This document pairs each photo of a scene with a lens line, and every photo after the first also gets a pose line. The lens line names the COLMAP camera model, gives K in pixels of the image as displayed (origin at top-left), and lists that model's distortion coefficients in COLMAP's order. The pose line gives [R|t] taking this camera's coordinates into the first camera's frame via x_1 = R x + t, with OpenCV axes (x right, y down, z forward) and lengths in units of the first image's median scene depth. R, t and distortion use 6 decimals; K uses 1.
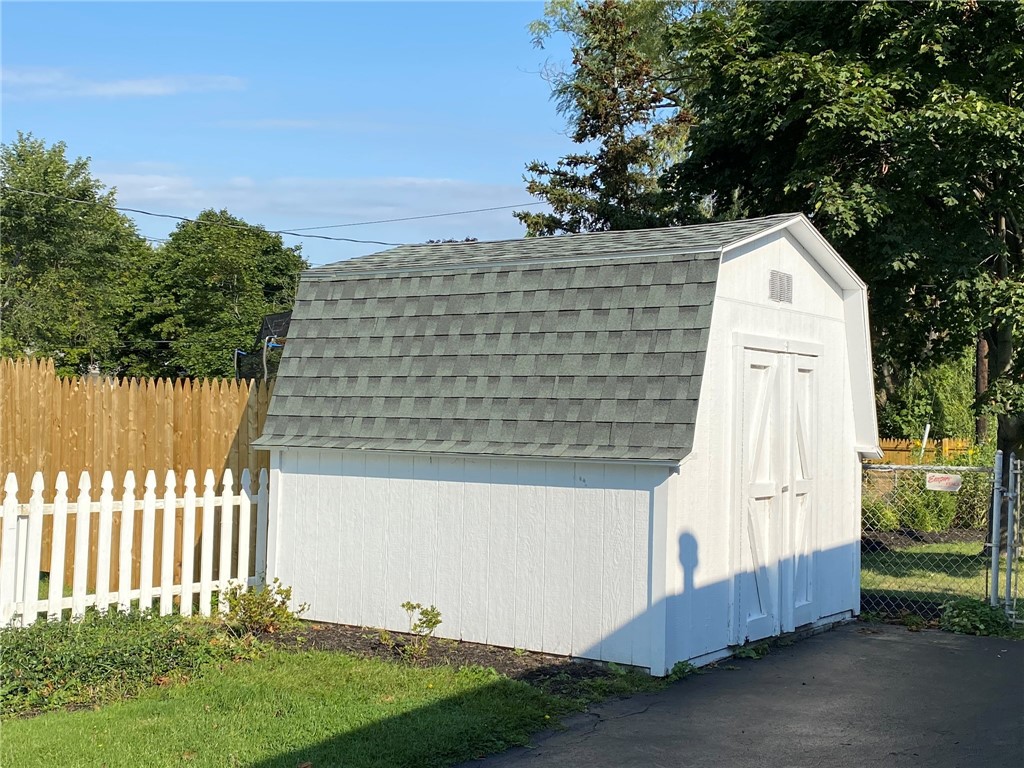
lens RADIAL K [[1350.1, 0, 512.0], [0, 1350.1, 384.0], [0, 0, 1]] dist [0.035510, -0.018028]
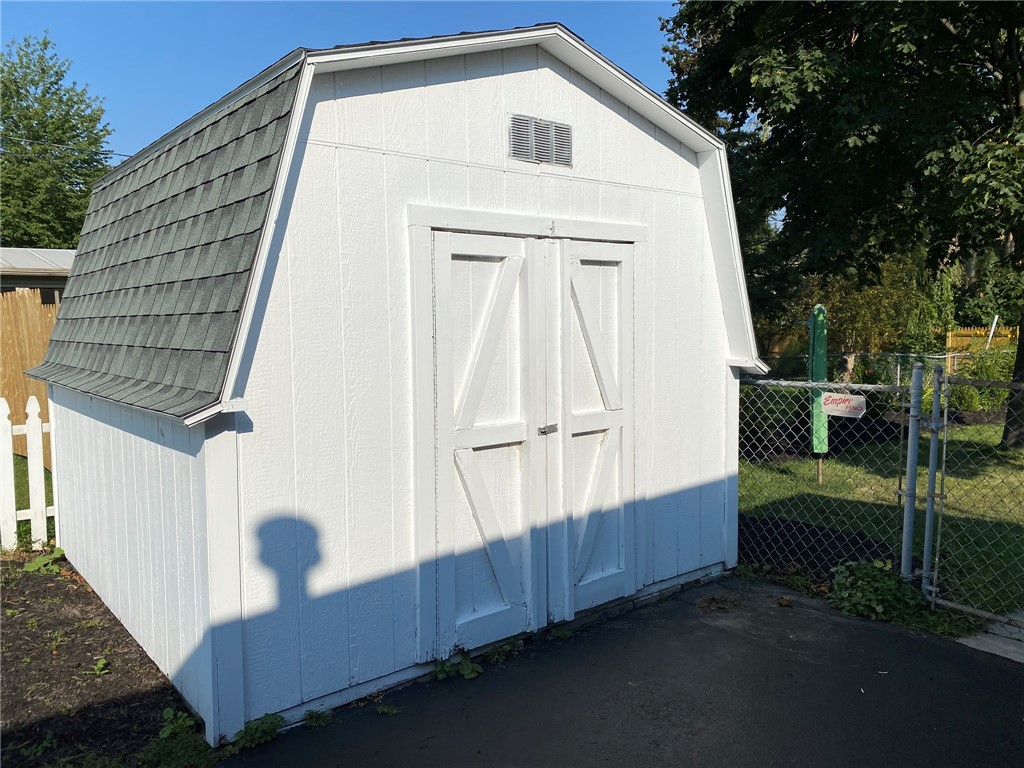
lens RADIAL K [[778.2, 0, 512.0], [0, 778.2, 384.0], [0, 0, 1]] dist [0.000121, -0.005437]
pose [[0.952675, -0.010092, -0.303824, 0.276586], [0.042045, 0.994218, 0.098811, 0.010887], [0.301070, -0.106909, 0.947590, 0.542501]]
